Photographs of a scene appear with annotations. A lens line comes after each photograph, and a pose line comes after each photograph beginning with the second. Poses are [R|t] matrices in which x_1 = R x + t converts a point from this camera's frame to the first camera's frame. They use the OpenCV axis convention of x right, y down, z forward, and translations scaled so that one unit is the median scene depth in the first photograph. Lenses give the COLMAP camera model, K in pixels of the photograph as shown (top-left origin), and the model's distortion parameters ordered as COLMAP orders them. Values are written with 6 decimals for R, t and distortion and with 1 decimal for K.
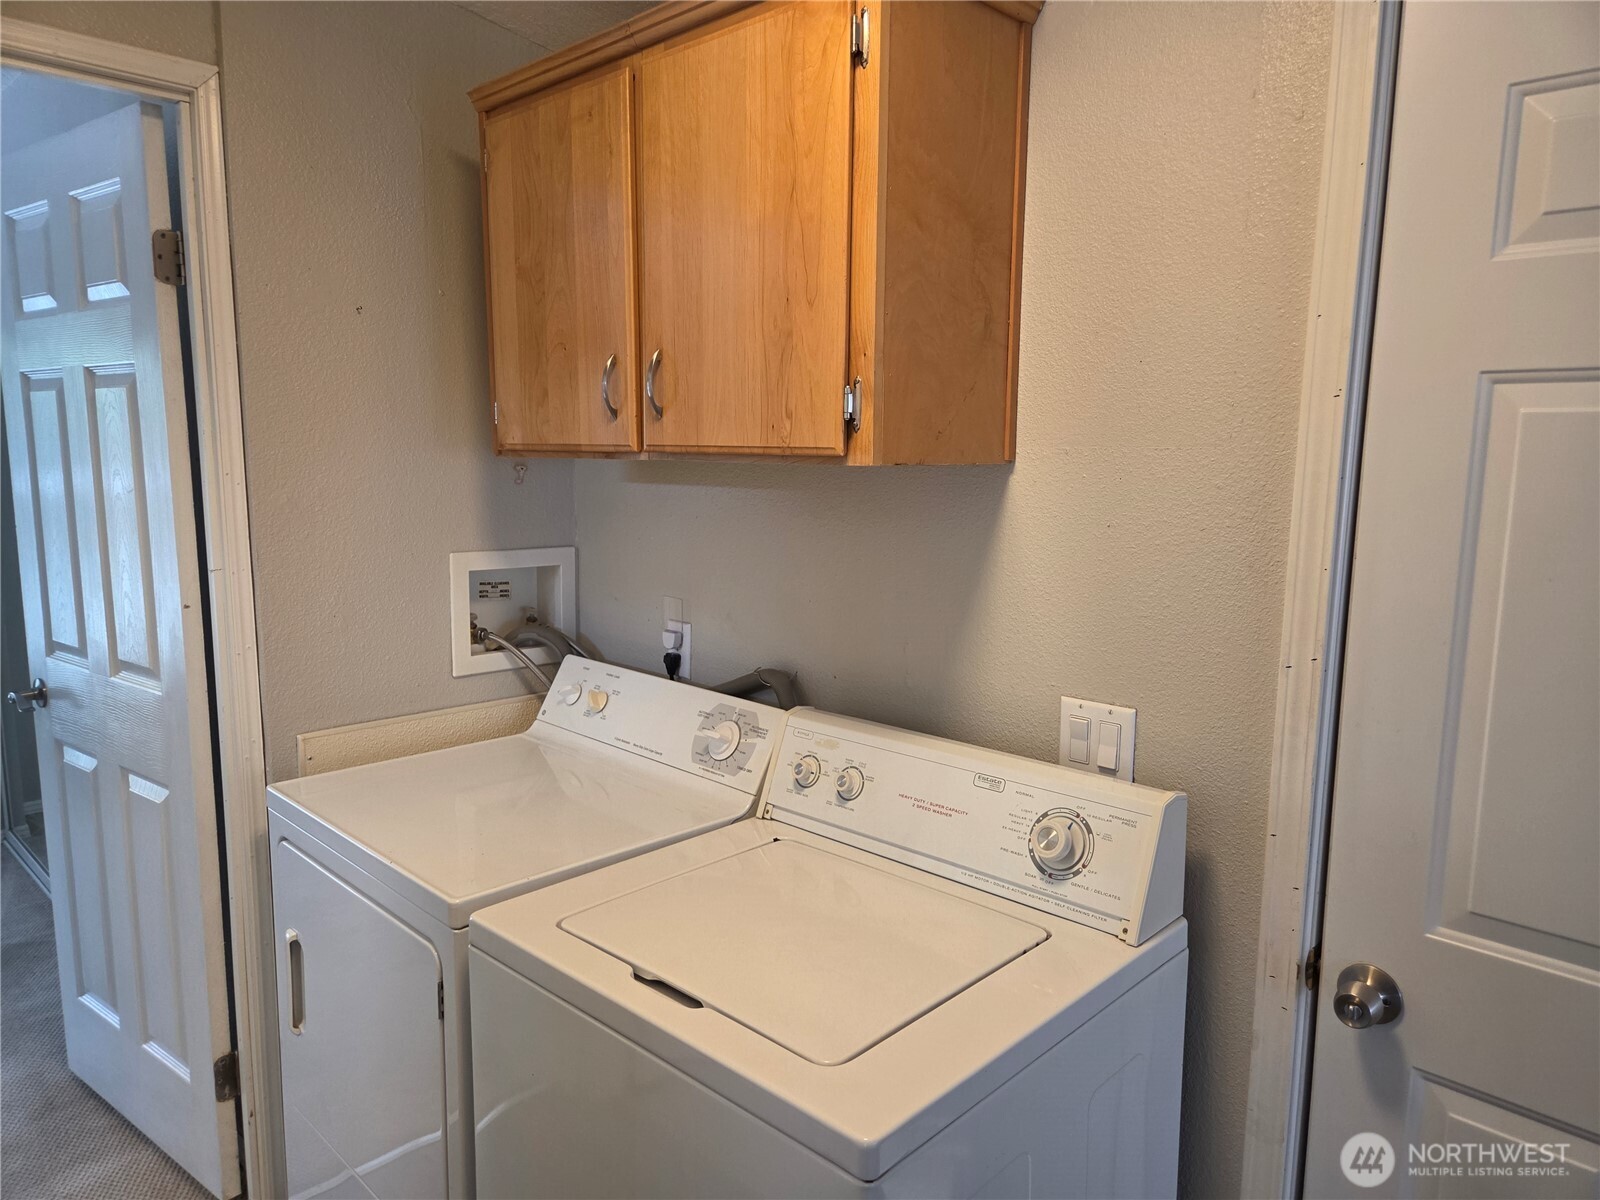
lens RADIAL K [[1067.7, 0, 802.8], [0, 1067.7, 602.8], [0, 0, 1]] dist [0.038907, -0.034259]
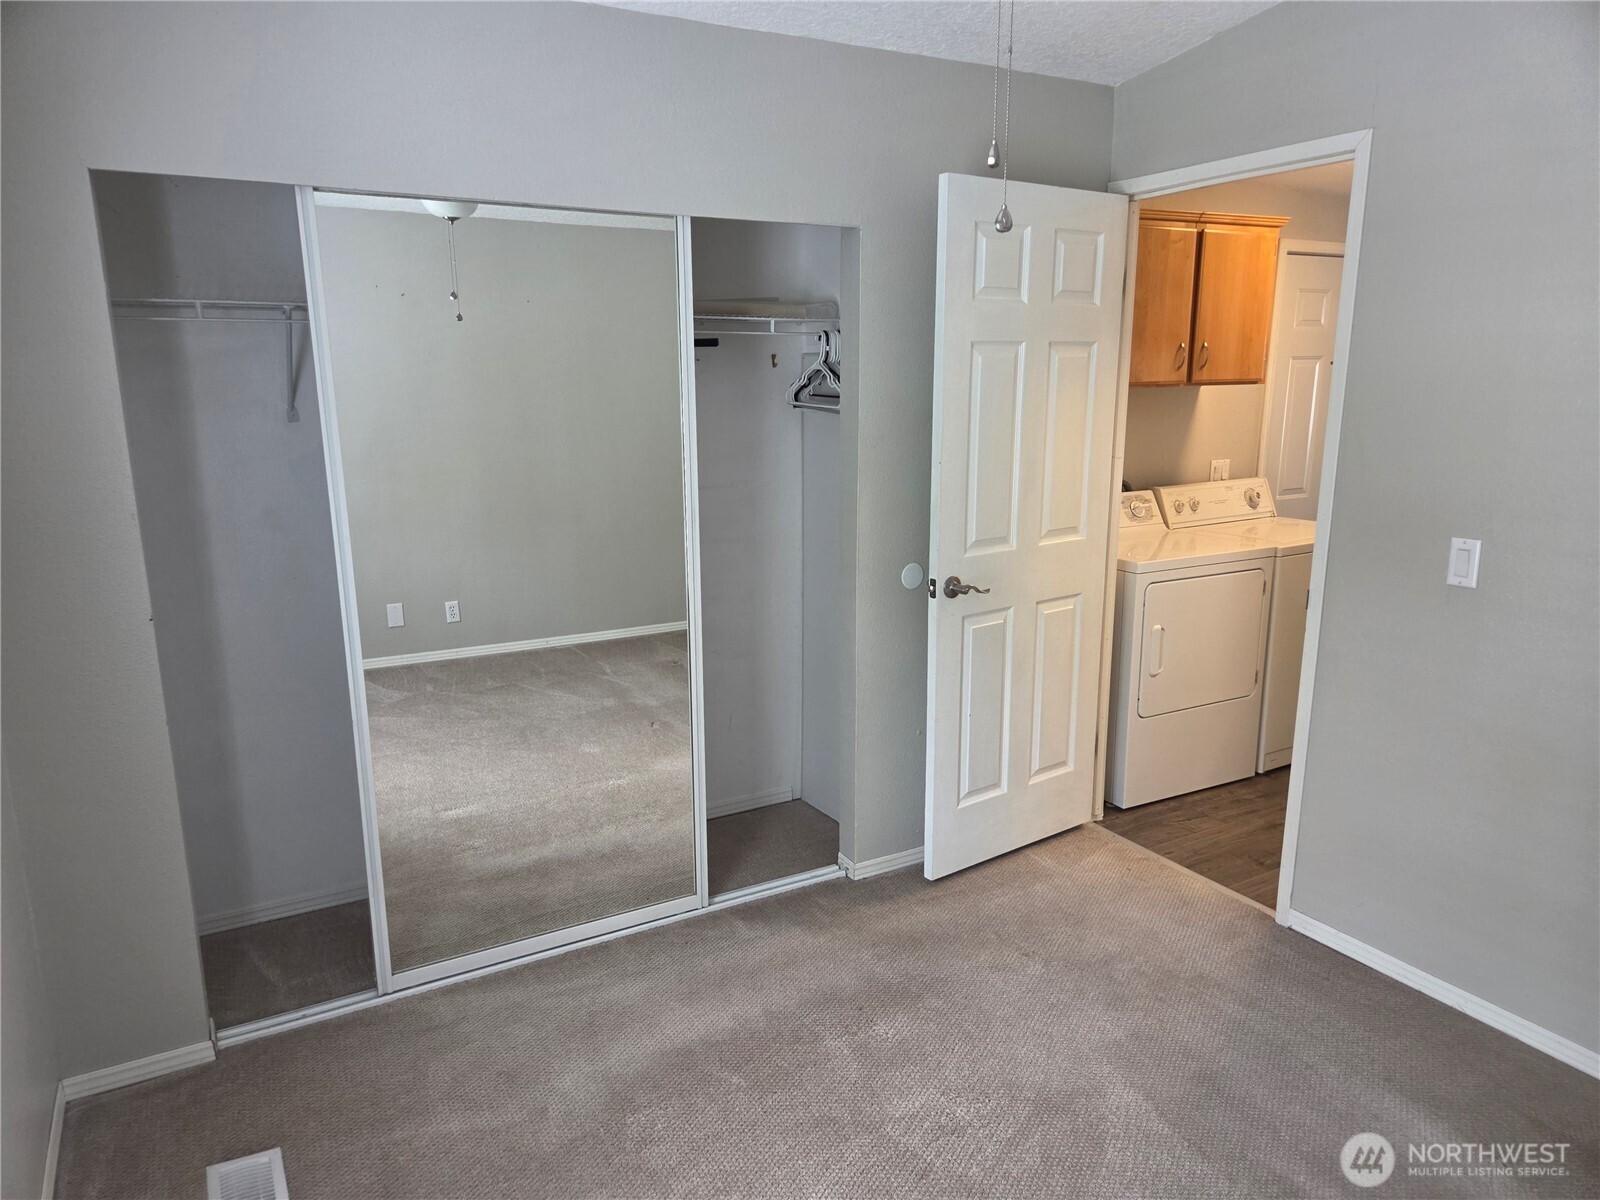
lens RADIAL K [[1067.7, 0, 794.3], [0, 1067.7, 599.4], [0, 0, 1]] dist [0.038907, -0.034259]
pose [[0.299780, -0.215965, 0.929242, -2.846965], [0.154069, 0.972214, 0.176248, -0.233531], [-0.941485, 0.090332, 0.324724, 1.094505]]
